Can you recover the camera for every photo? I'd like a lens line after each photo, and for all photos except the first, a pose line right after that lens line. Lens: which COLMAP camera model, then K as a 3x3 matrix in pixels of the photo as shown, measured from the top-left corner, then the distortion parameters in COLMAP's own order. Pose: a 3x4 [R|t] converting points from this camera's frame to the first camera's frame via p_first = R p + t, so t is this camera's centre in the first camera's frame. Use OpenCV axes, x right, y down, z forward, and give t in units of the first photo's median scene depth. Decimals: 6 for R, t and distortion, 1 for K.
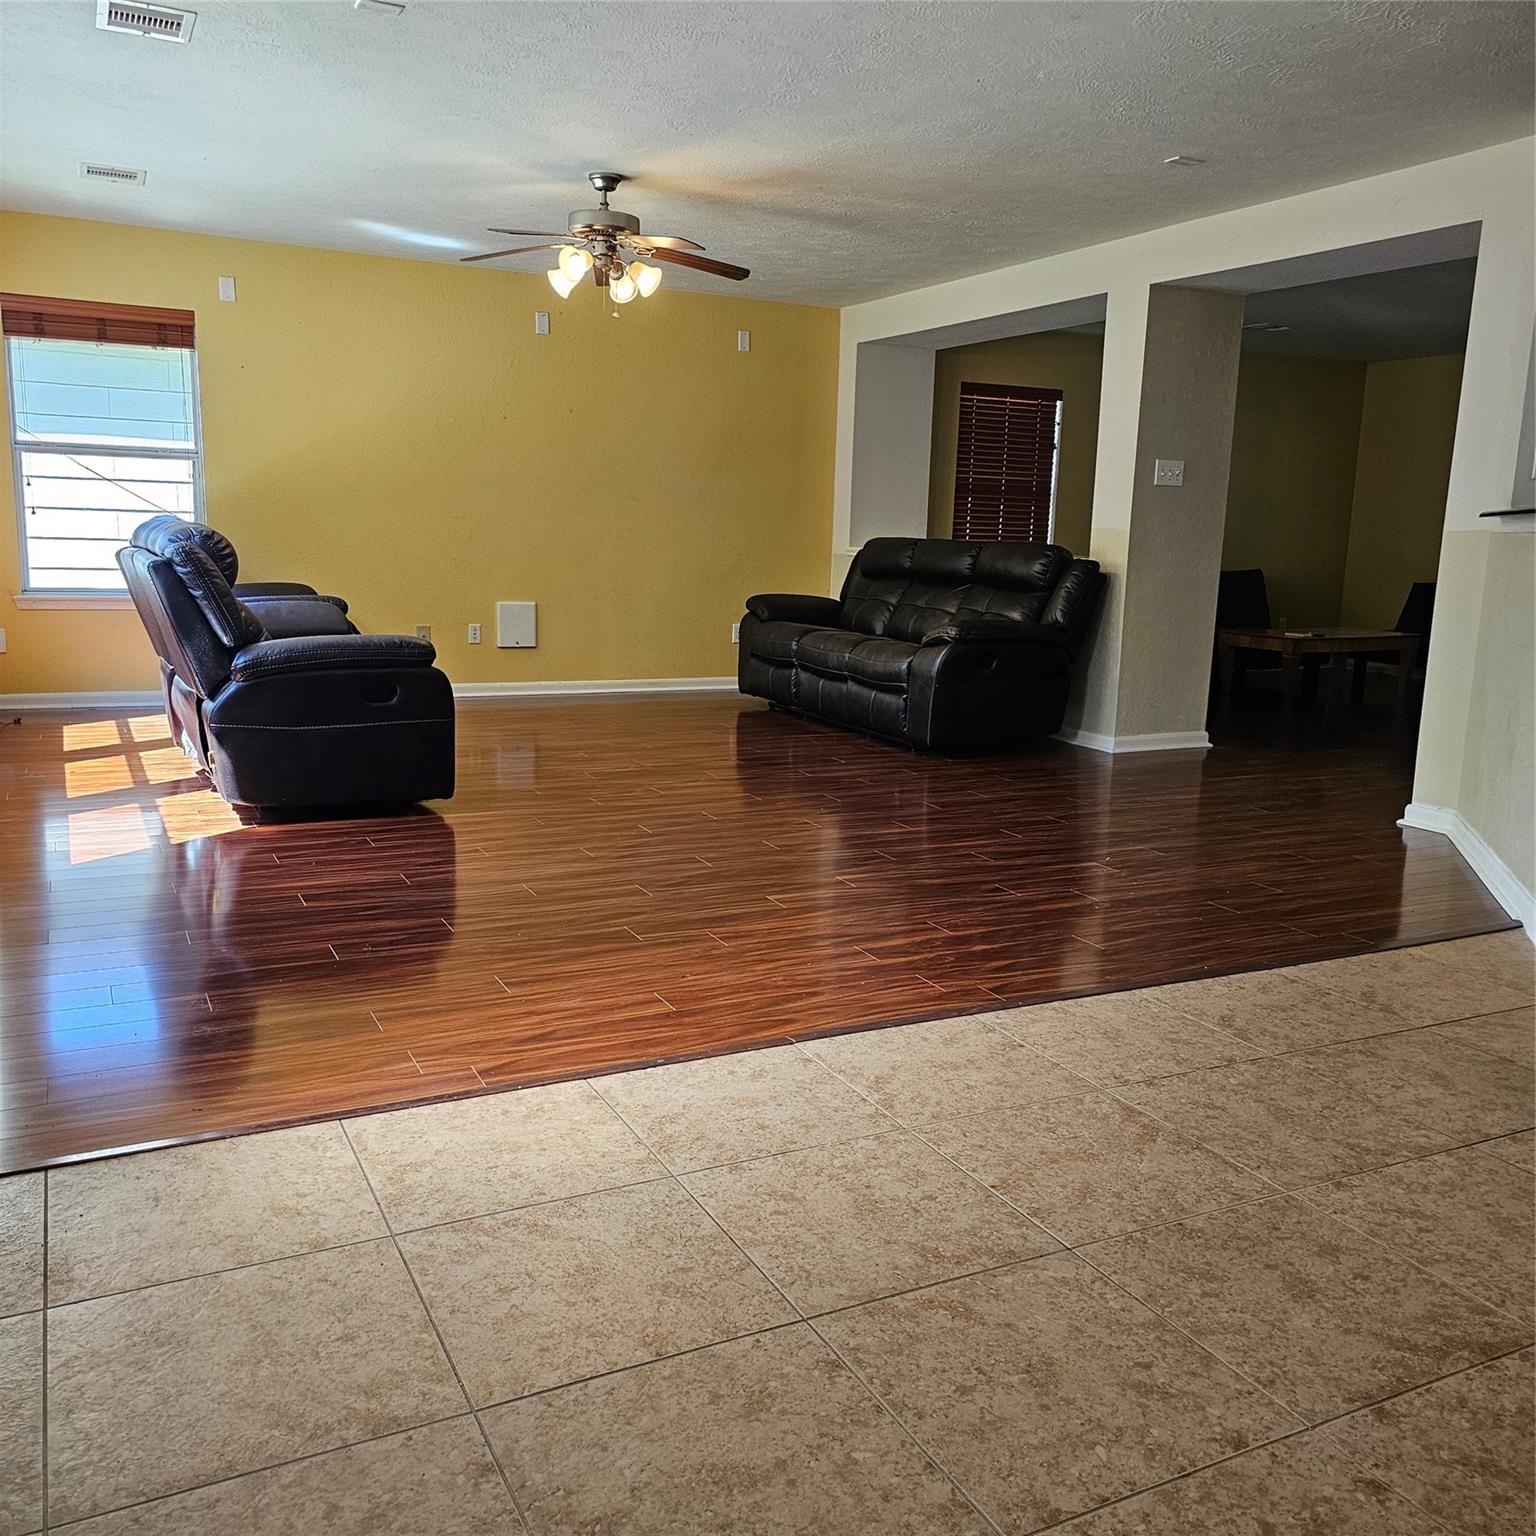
lens RADIAL K [[1385.2, 0, 755.5], [0, 1385.2, 744.7], [0, 0, 1]] dist [0.058738, -0.072837]
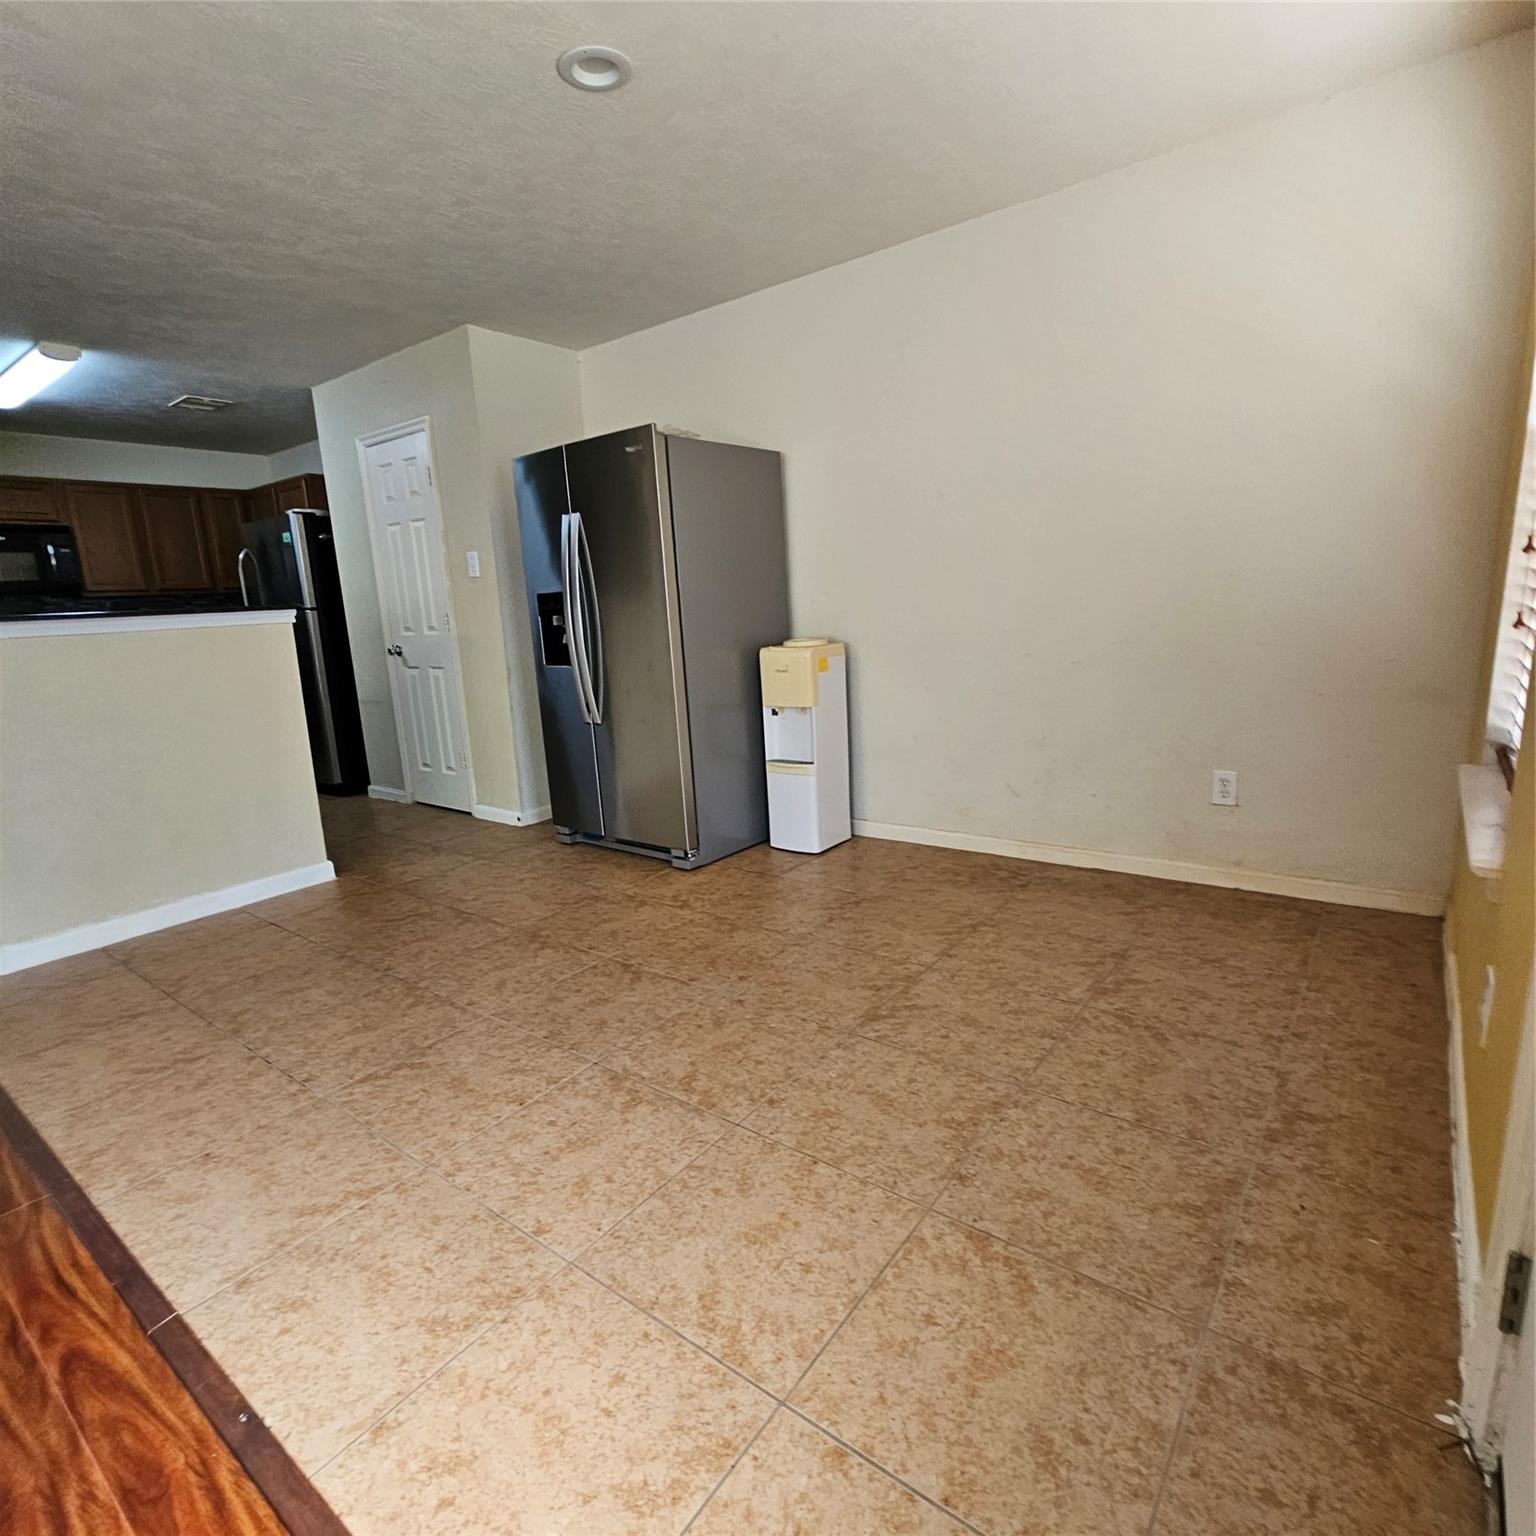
lens RADIAL K [[843.7, 0, 765.3], [0, 843.7, 774.6], [0, 0, 1]] dist [-0.003400, 0.001104]
pose [[-0.444937, -0.194661, 0.874150, -0.665128], [0.178375, 0.937271, 0.299509, -0.220834], [-0.877618, 0.289189, -0.382304, 1.093397]]
